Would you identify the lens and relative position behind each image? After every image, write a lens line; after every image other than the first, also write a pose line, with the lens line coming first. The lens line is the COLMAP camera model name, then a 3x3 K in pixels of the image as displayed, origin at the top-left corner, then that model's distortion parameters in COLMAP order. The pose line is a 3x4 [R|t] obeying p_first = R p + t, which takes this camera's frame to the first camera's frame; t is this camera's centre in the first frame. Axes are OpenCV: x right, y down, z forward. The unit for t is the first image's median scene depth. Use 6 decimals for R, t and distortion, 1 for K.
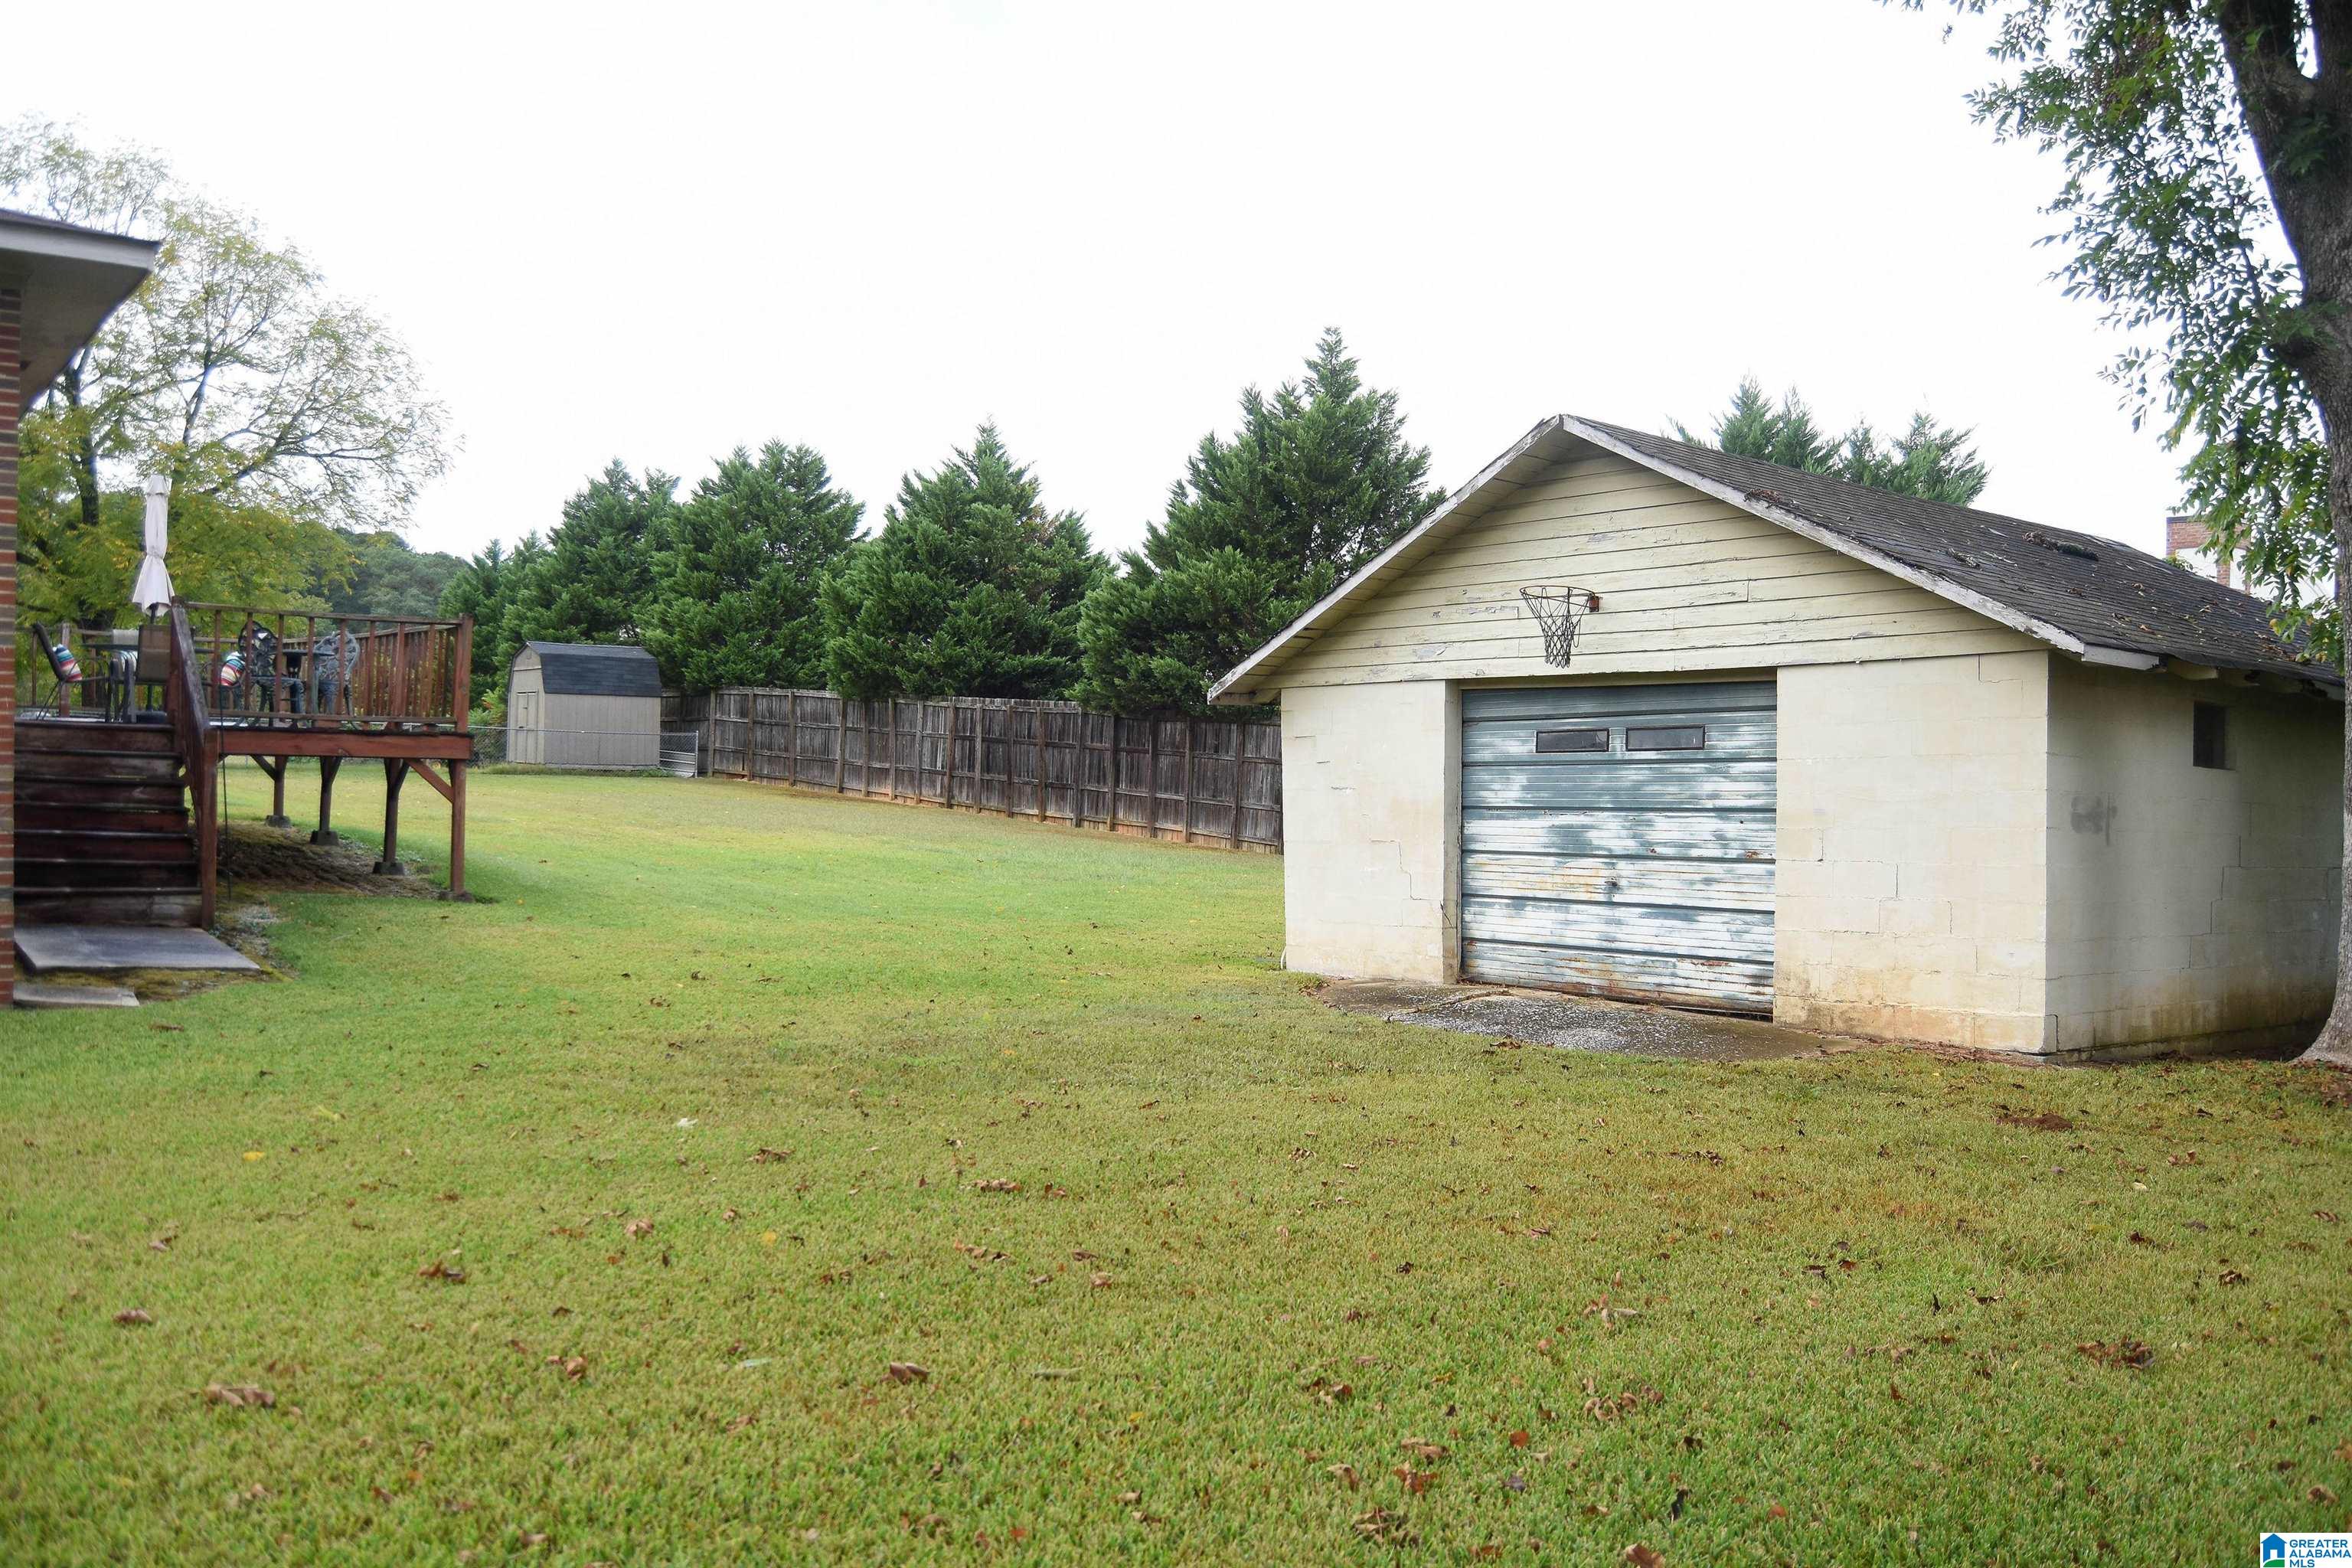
lens RADIAL K [[1896.5, 0, 1176.0], [0, 1896.5, 784.0], [0, 0, 1]] dist [-0.096605, 0.045969]
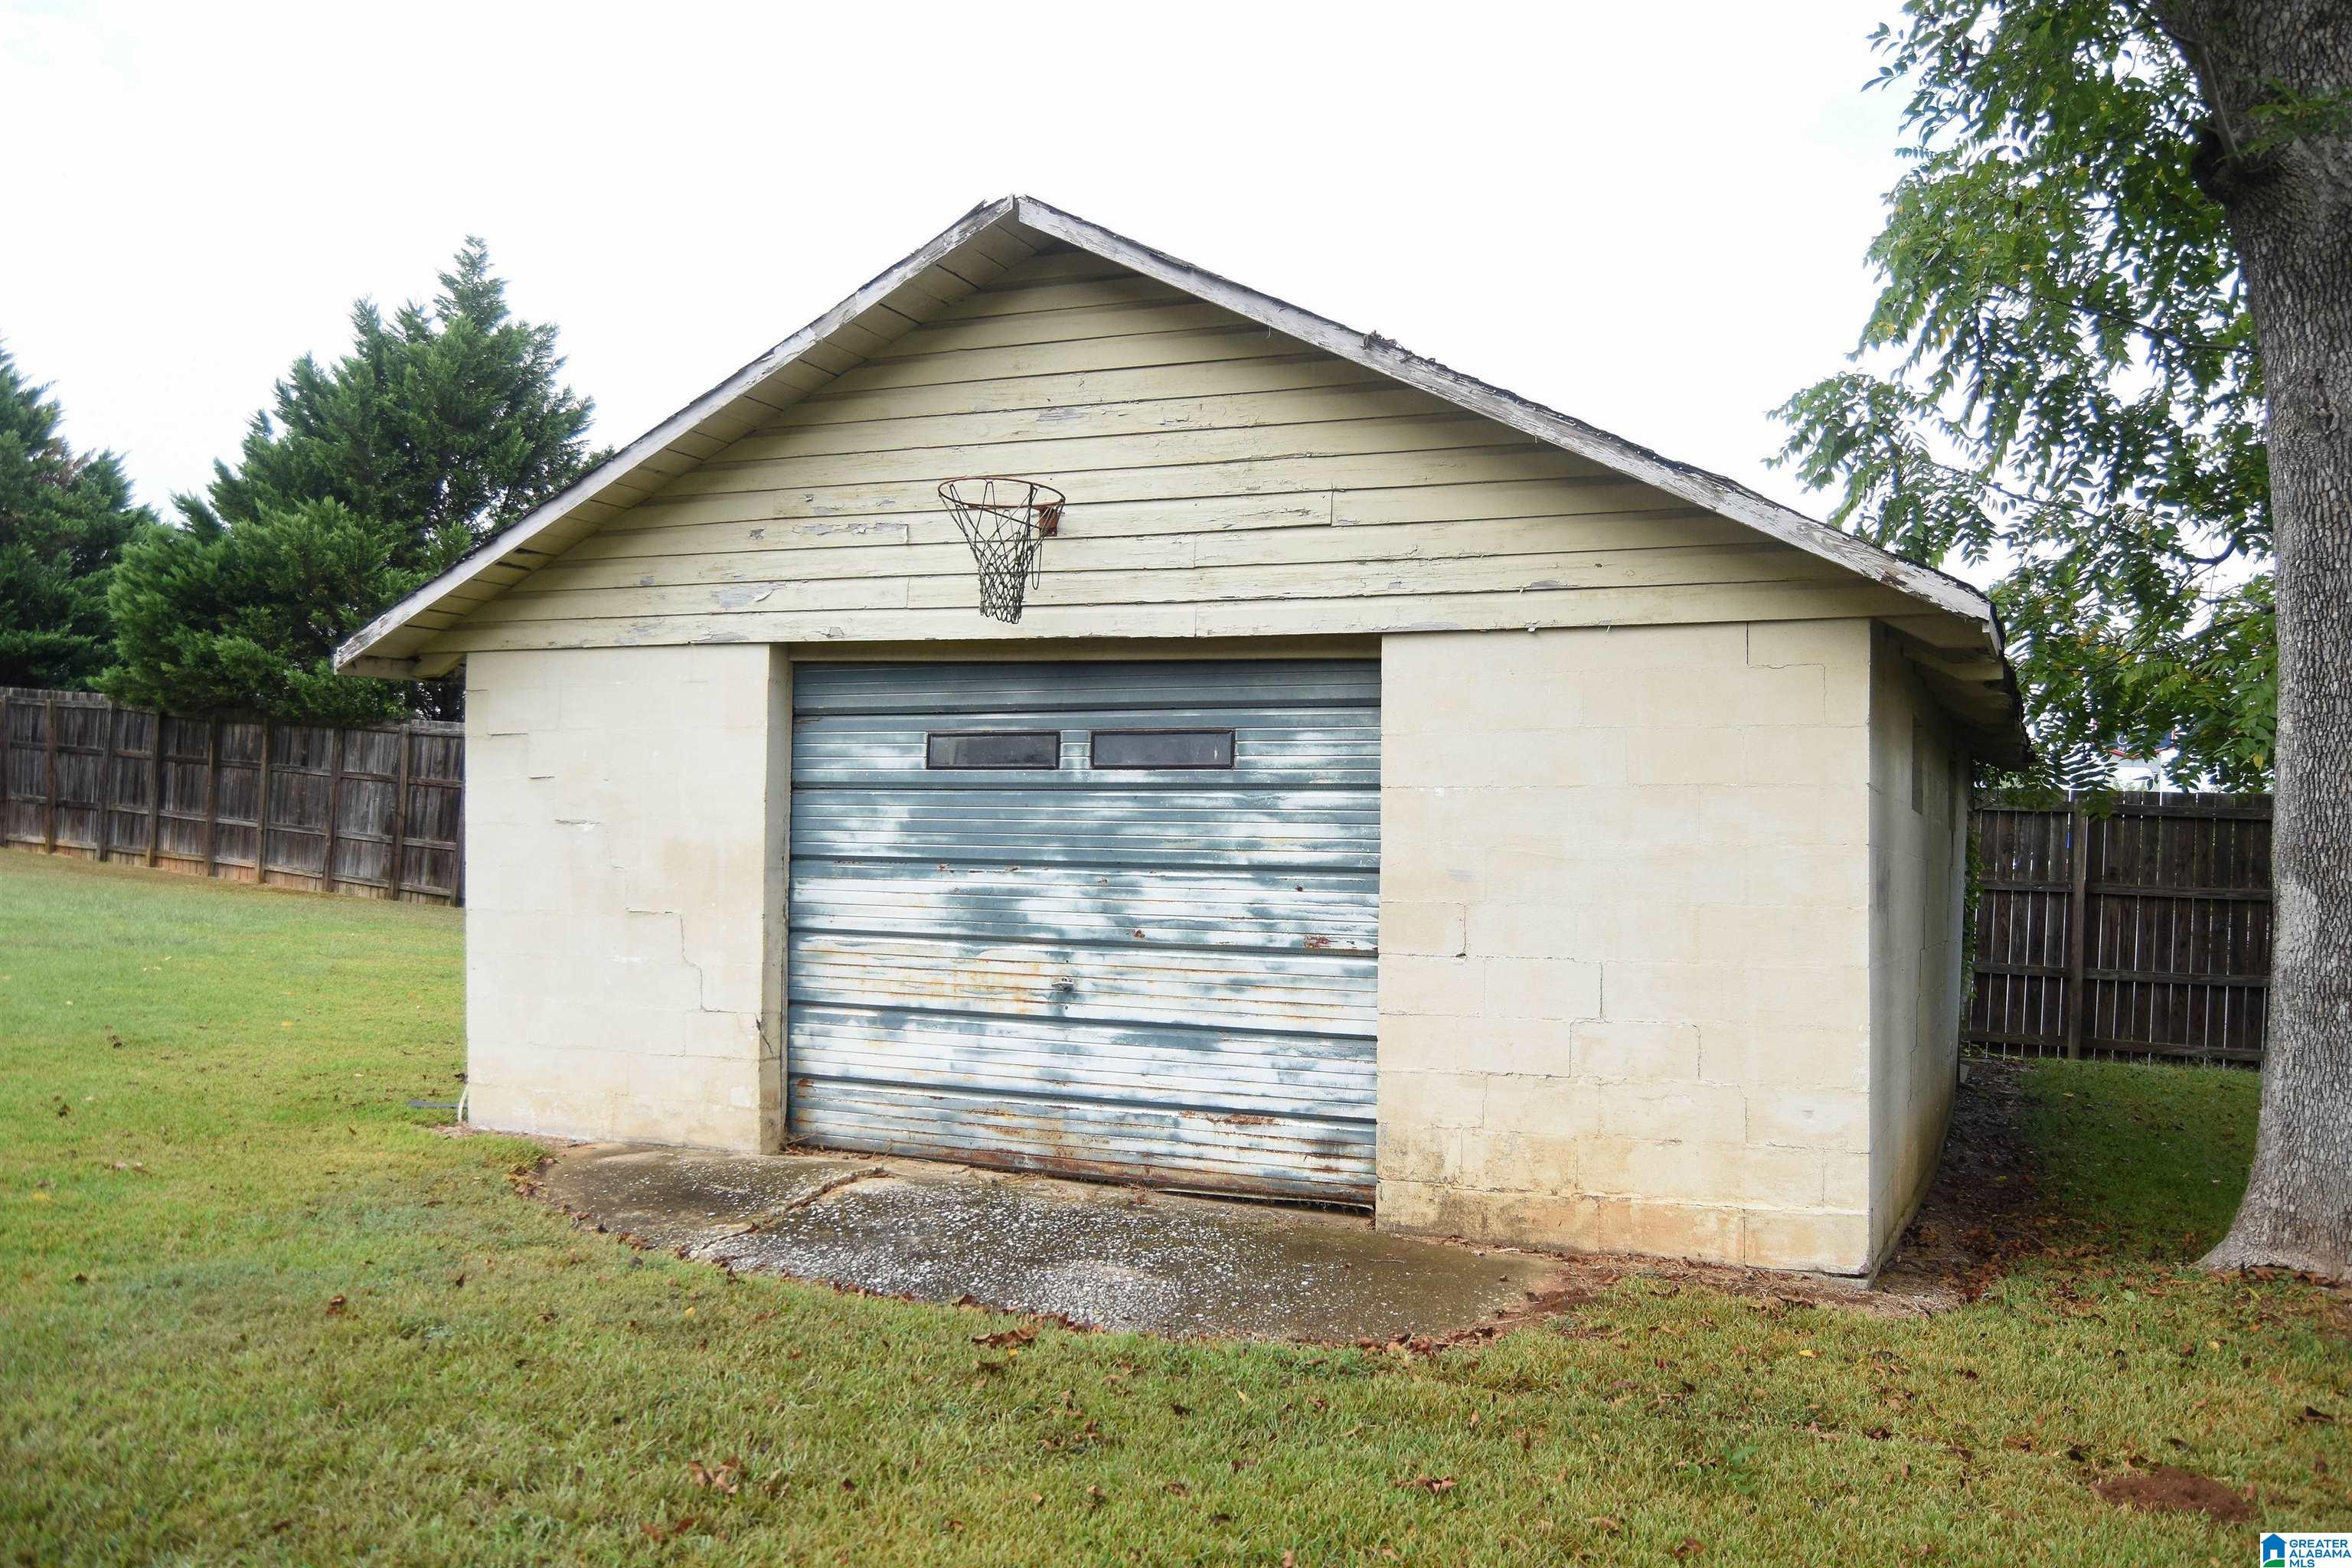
lens RADIAL K [[1896.5, 0, 1176.0], [0, 1896.5, 784.0], [0, 0, 1]] dist [-0.096605, 0.045969]
pose [[0.891119, 0.020202, 0.453319, -0.013345], [-0.013823, 0.999753, -0.017382, -0.002299], [-0.453559, 0.009223, 0.891179, 0.430770]]
